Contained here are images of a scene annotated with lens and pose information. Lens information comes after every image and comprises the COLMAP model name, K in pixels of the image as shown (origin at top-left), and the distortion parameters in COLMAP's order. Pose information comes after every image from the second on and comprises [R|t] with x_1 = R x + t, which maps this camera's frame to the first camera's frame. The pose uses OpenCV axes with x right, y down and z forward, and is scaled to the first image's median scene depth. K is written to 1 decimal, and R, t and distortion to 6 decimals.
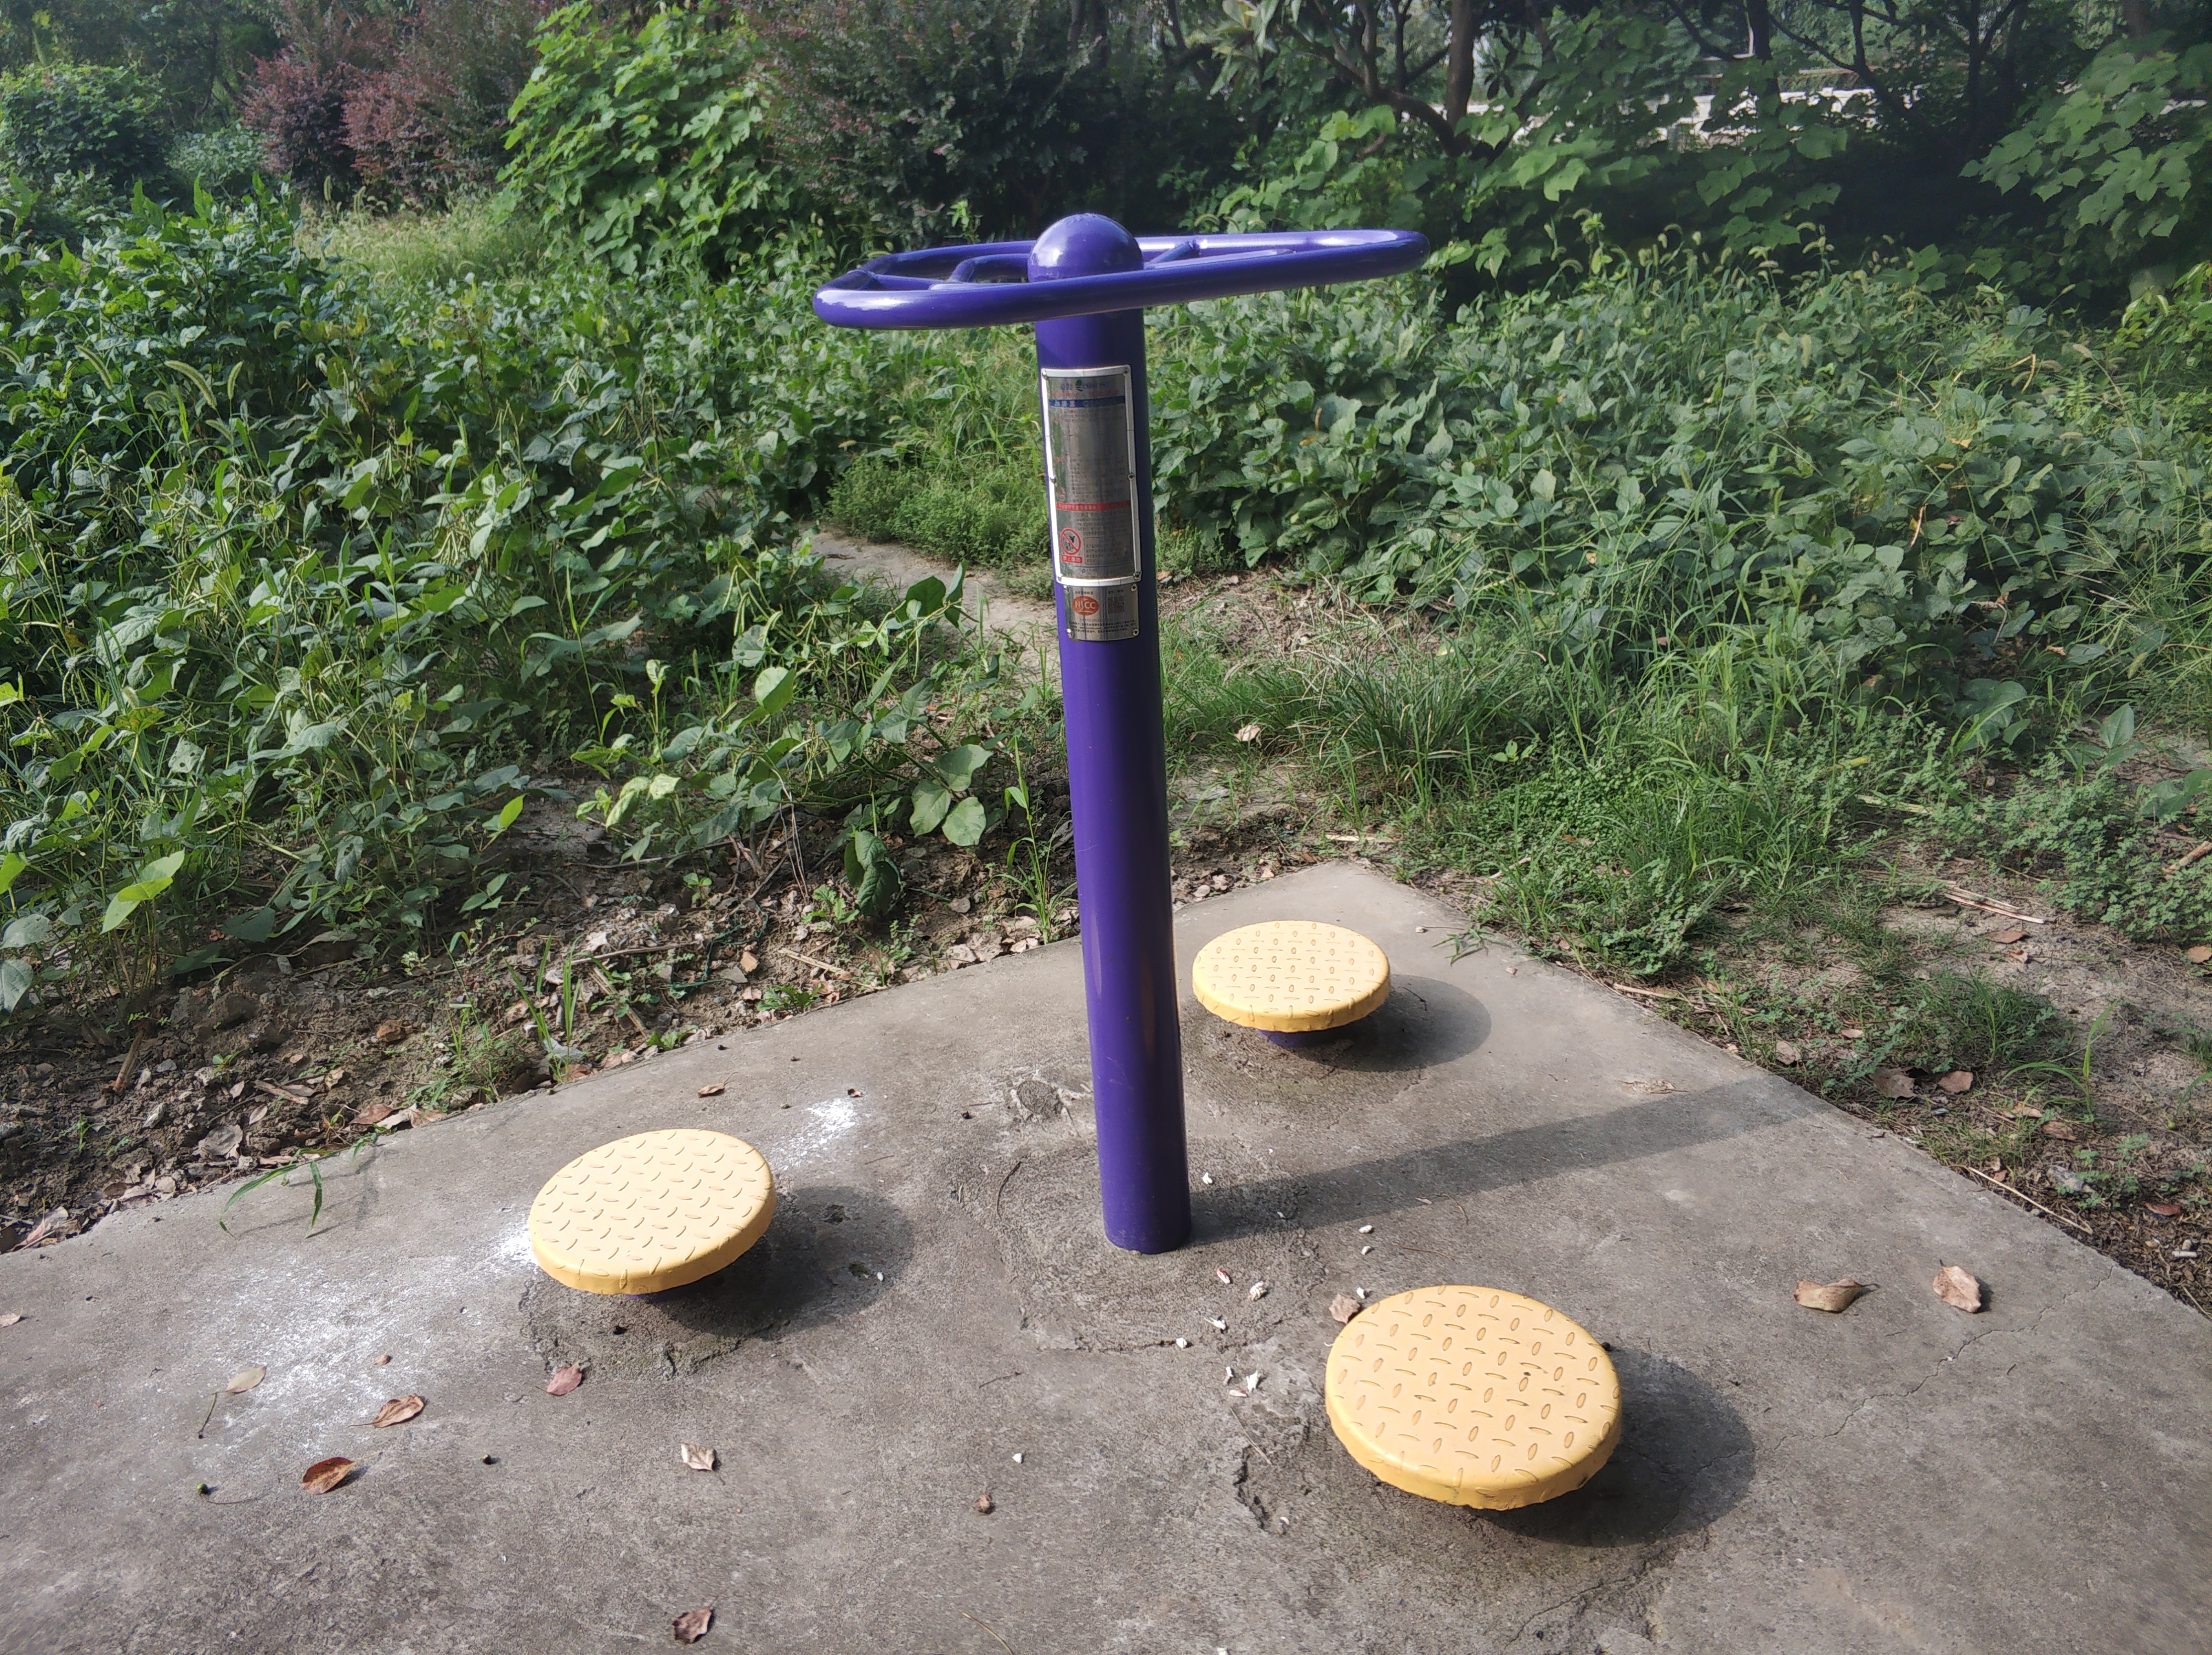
lens RADIAL K [[1792.2, 0, 1106.0], [0, 1792.2, 827.5], [0, 0, 1]] dist [-0.007044, 0.007721]
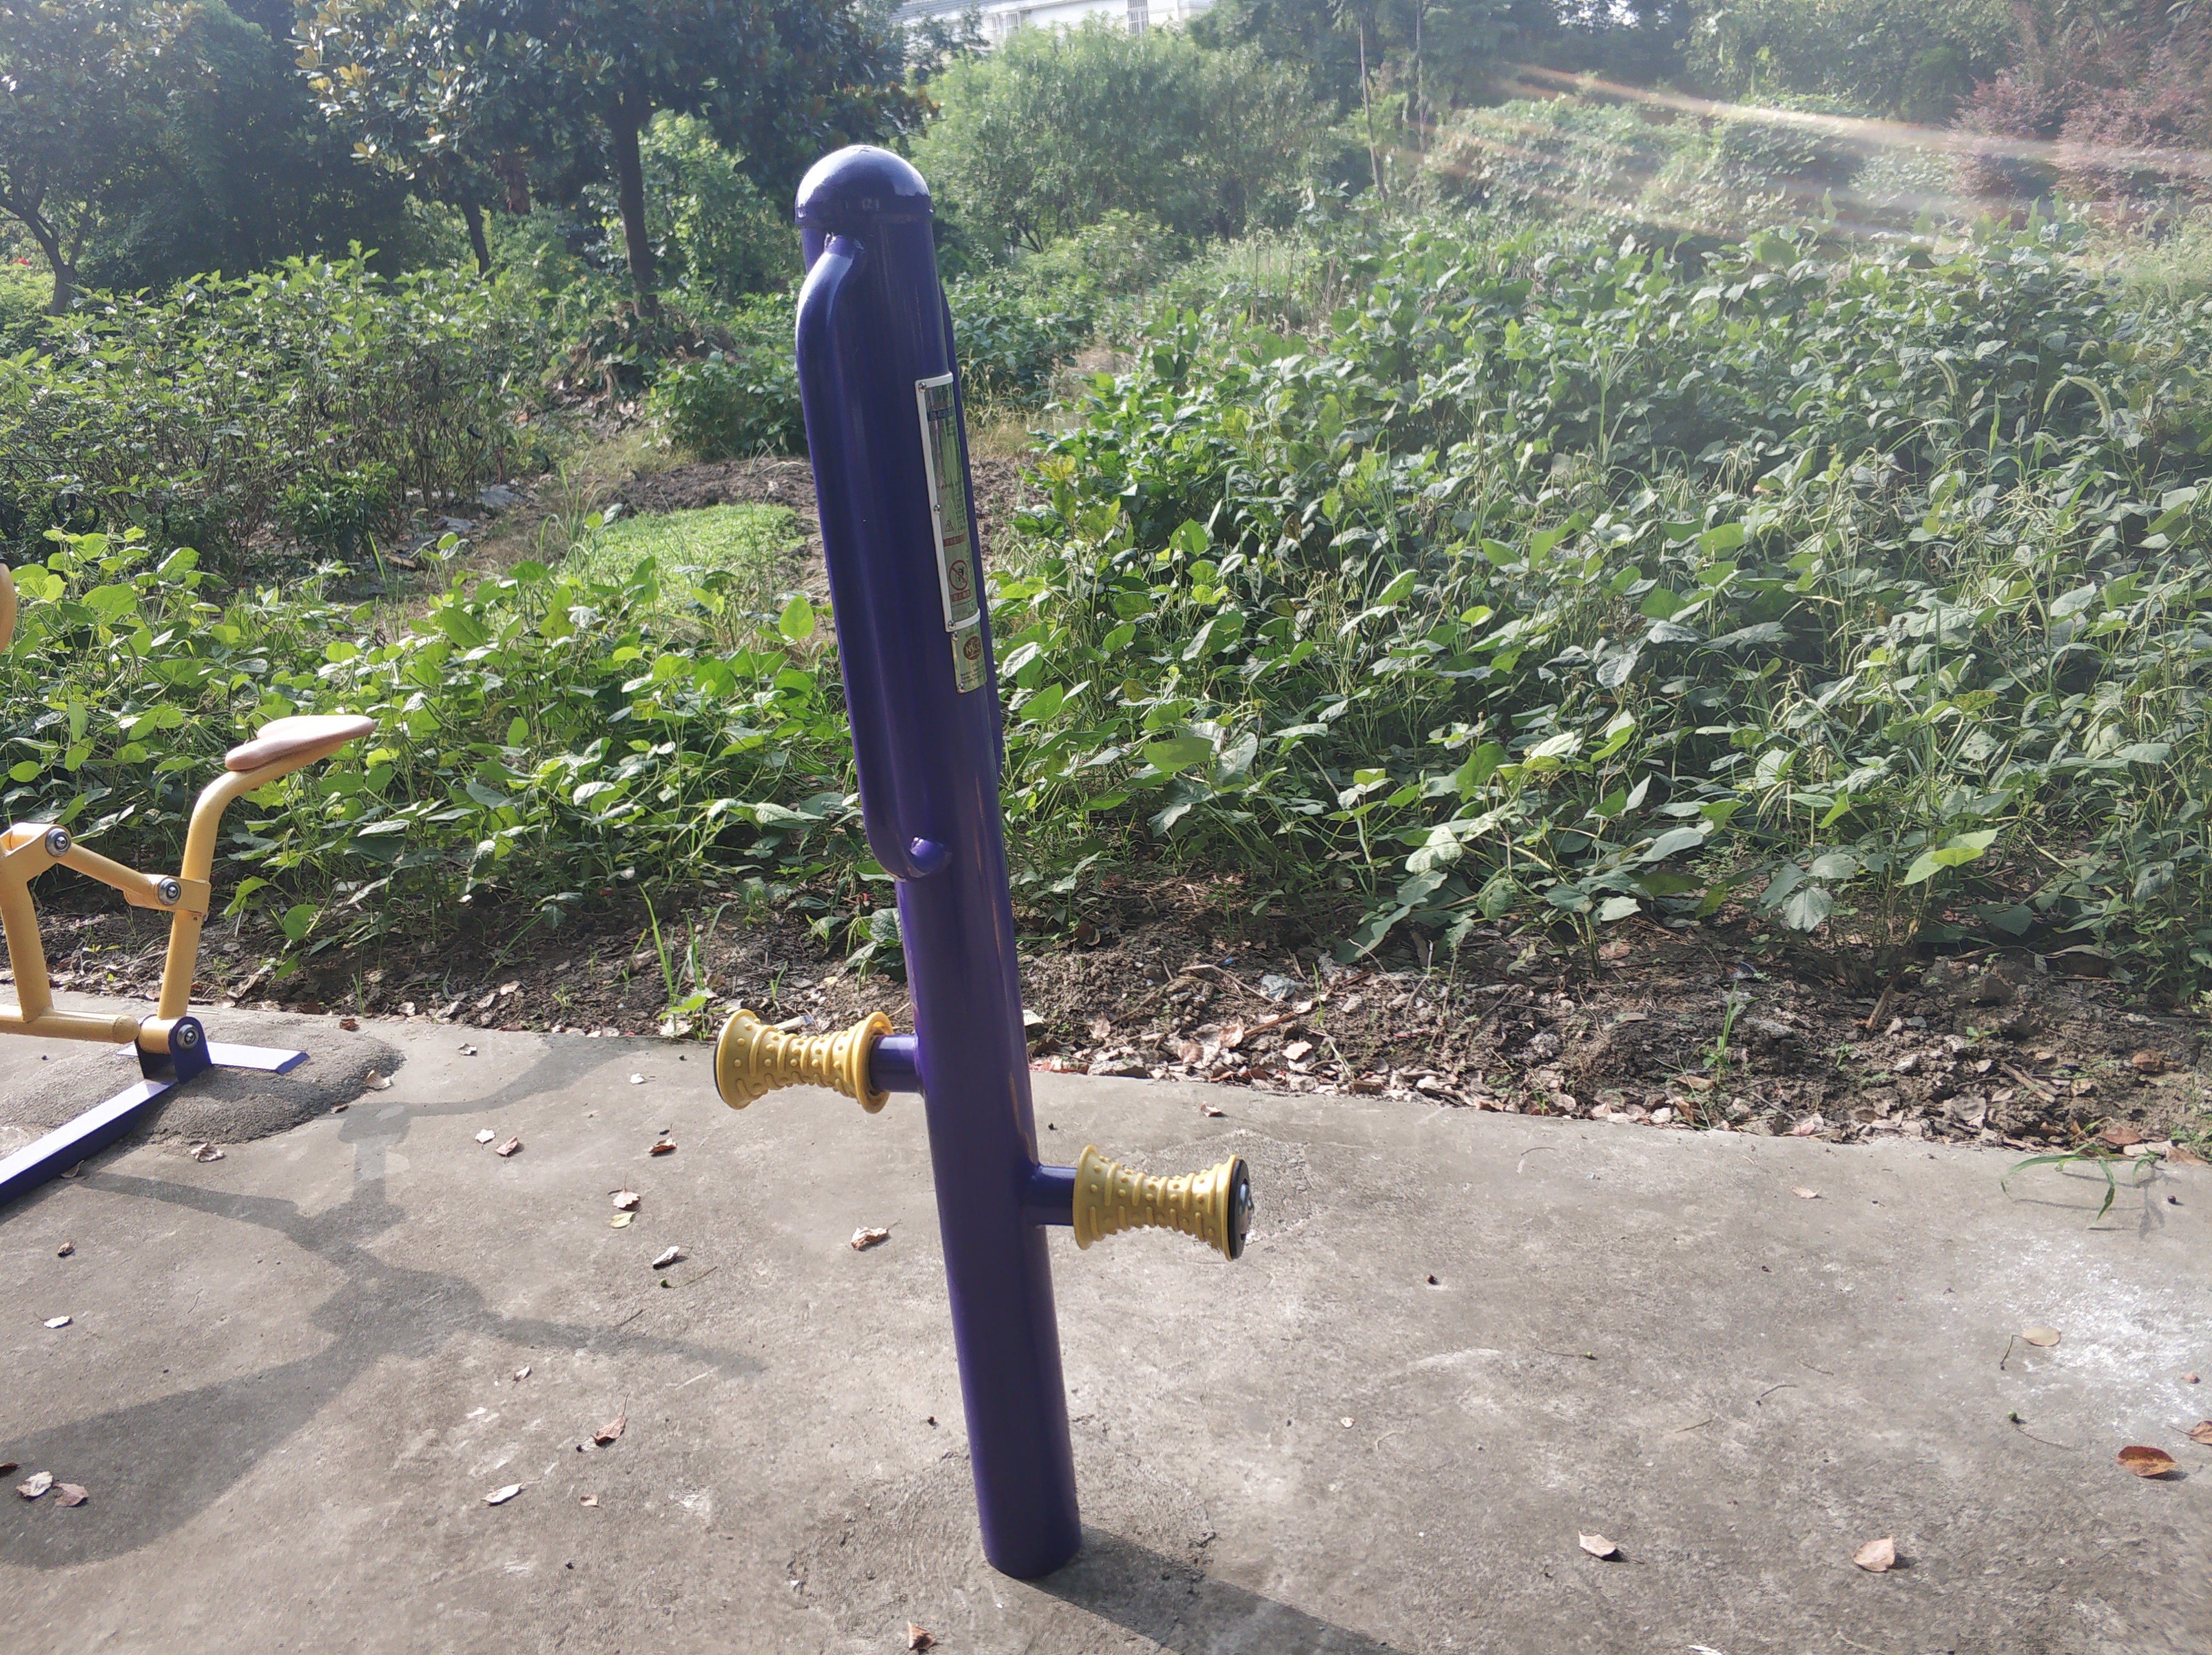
lens RADIAL K [[1792.2, 0, 1106.0], [0, 1792.2, 827.5], [0, 0, 1]] dist [-0.007044, 0.007721]
pose [[0.672937, 0.244196, -0.698229, -0.137101], [-0.251585, 0.963220, 0.094401, 0.043666], [0.695601, 0.112138, 0.709623, -0.113696]]
